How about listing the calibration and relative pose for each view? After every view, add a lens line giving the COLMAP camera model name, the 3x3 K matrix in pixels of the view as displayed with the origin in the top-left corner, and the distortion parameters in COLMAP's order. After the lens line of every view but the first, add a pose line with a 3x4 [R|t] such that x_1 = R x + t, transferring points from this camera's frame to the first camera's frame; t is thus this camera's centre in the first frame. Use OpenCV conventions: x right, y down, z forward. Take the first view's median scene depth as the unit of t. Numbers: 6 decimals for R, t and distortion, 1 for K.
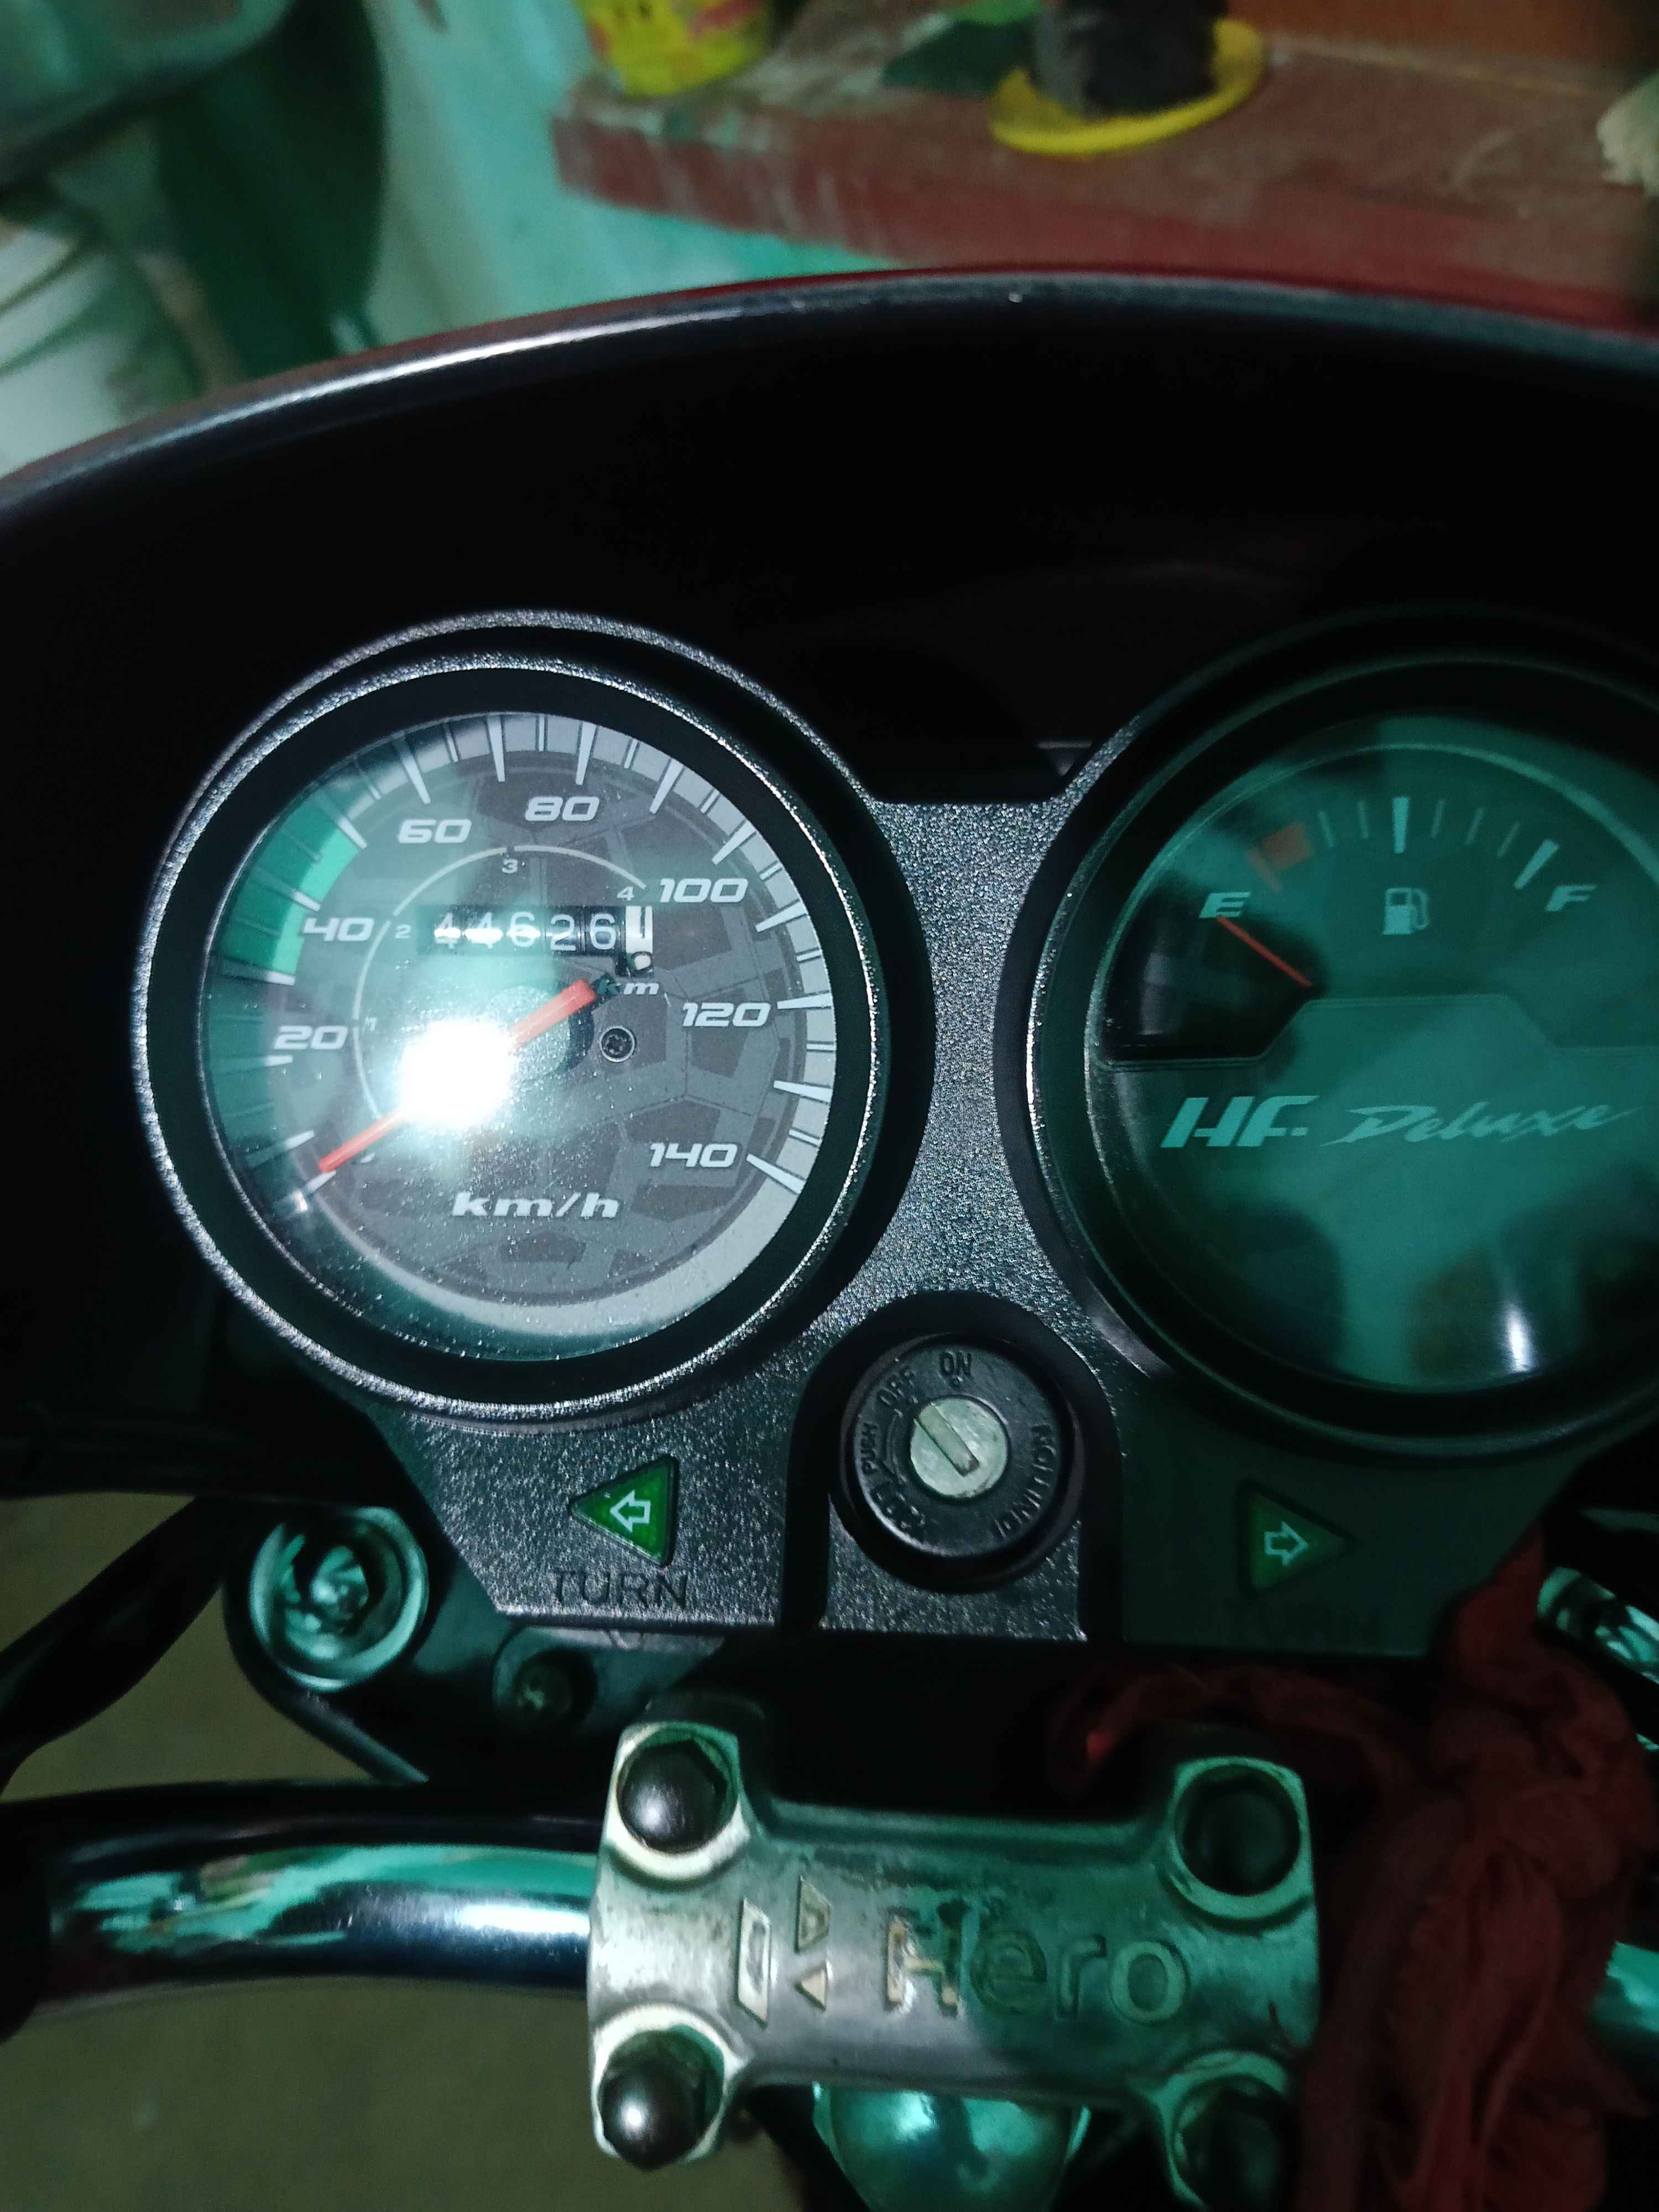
lens RADIAL K [[1605.2, 0, 829.5], [0, 1605.2, 1106.0], [0, 0, 1]] dist [0.119739, -0.265620]
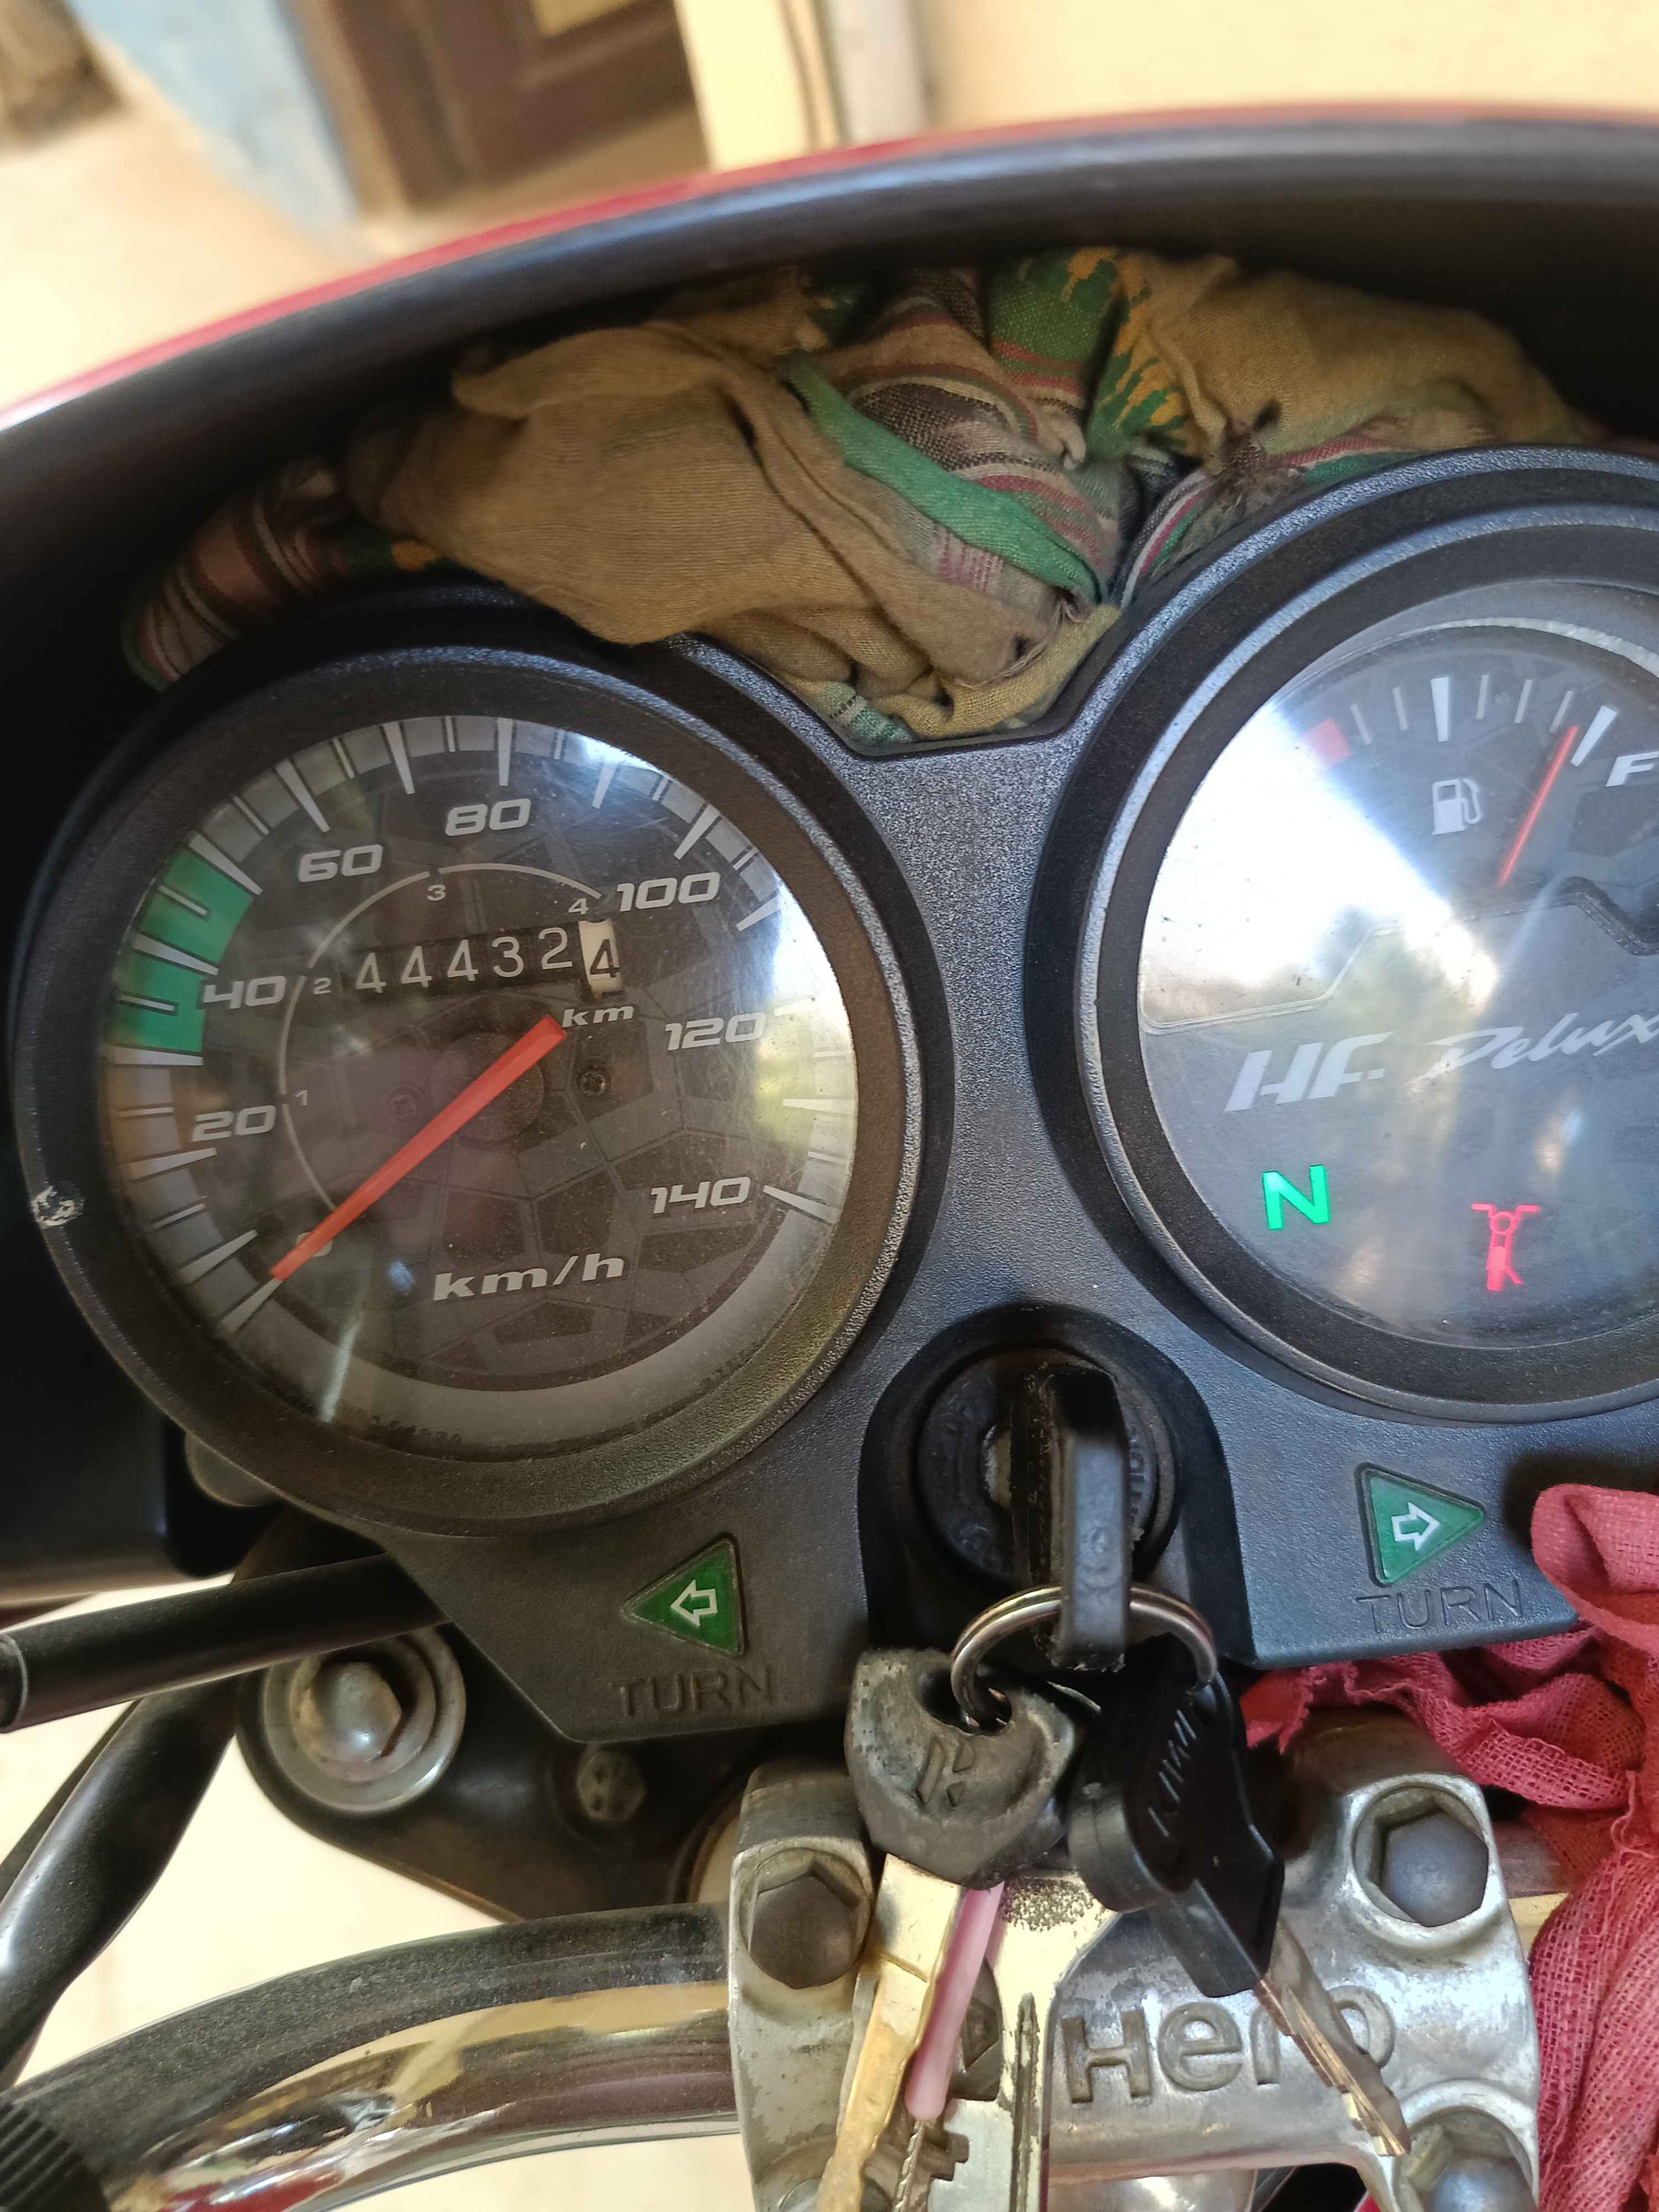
lens RADIAL K [[1618.5, 0, 829.5], [0, 1618.5, 1106.0], [0, 0, 1]] dist [0.051561, -0.106448]
pose [[0.987294, -0.145171, 0.064619, -0.066339], [0.138575, 0.985594, 0.096964, -0.093158], [-0.077765, -0.086777, 0.993188, 0.129842]]
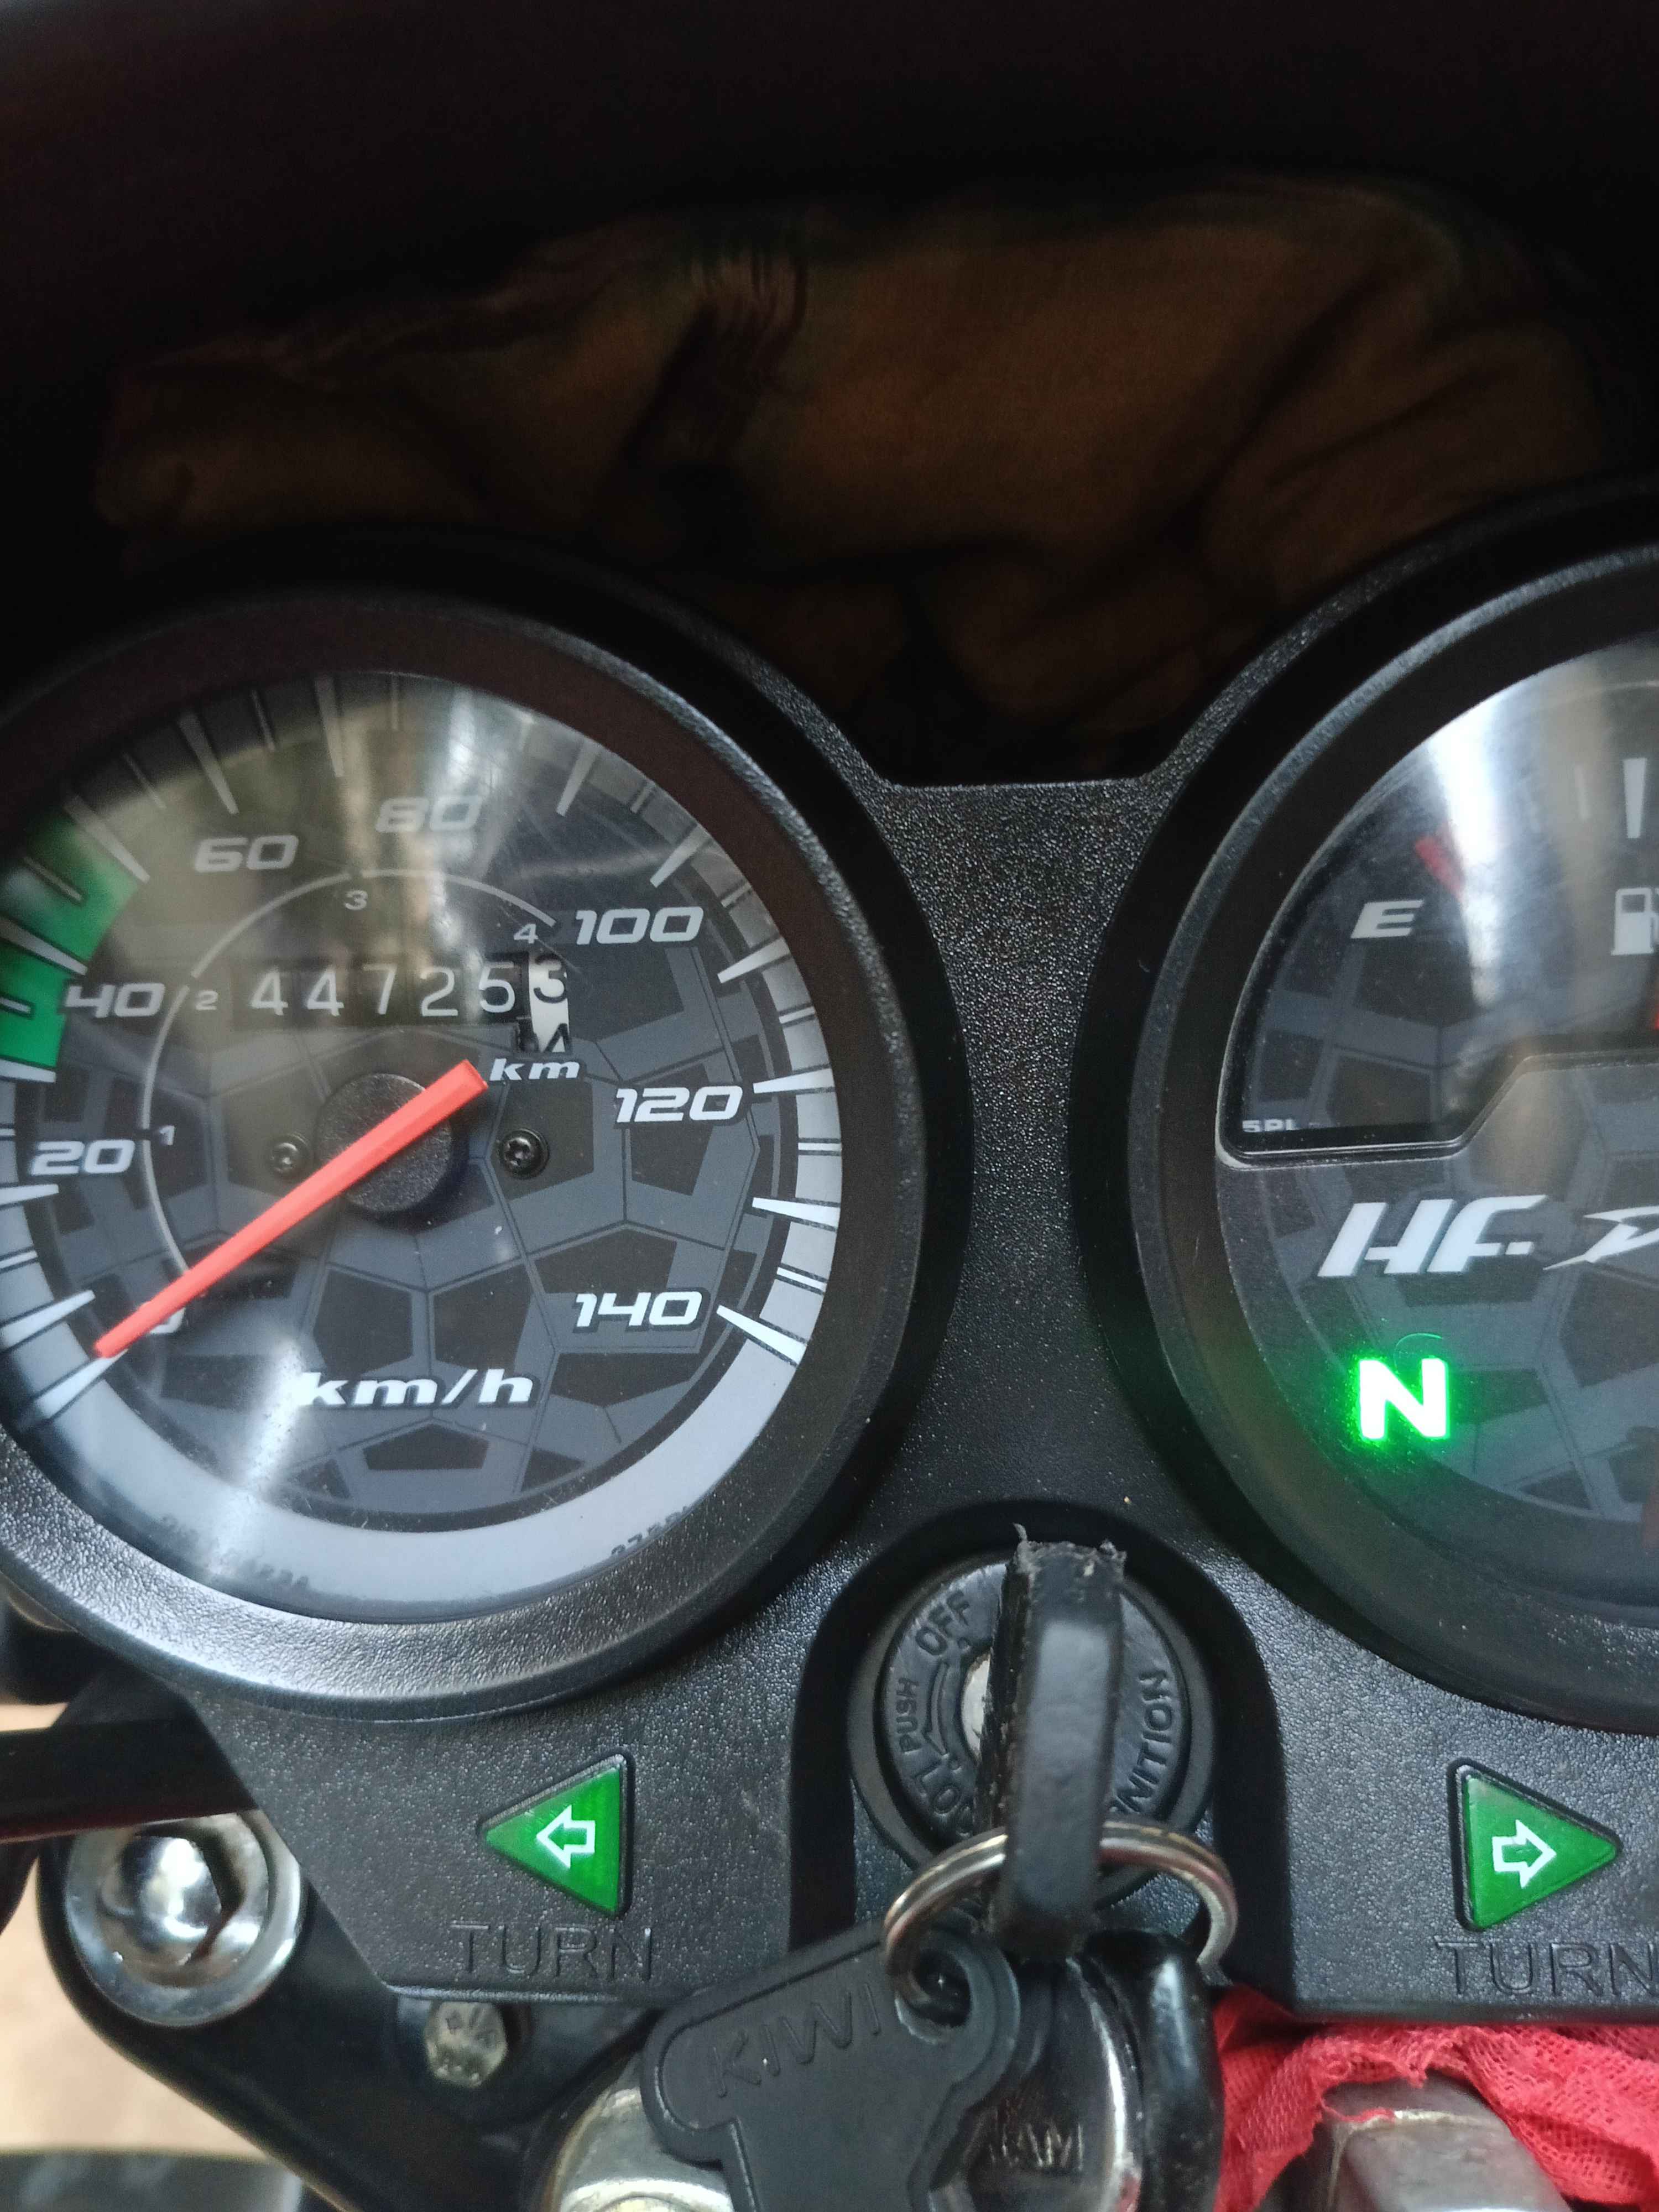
lens RADIAL K [[1618.5, 0, 829.5], [0, 1618.5, 1106.0], [0, 0, 1]] dist [0.051561, -0.106448]
pose [[0.999212, -0.036948, 0.014507, -0.010040], [0.036839, 0.999291, 0.007712, -0.059325], [-0.014782, -0.007171, 0.999865, 0.306811]]
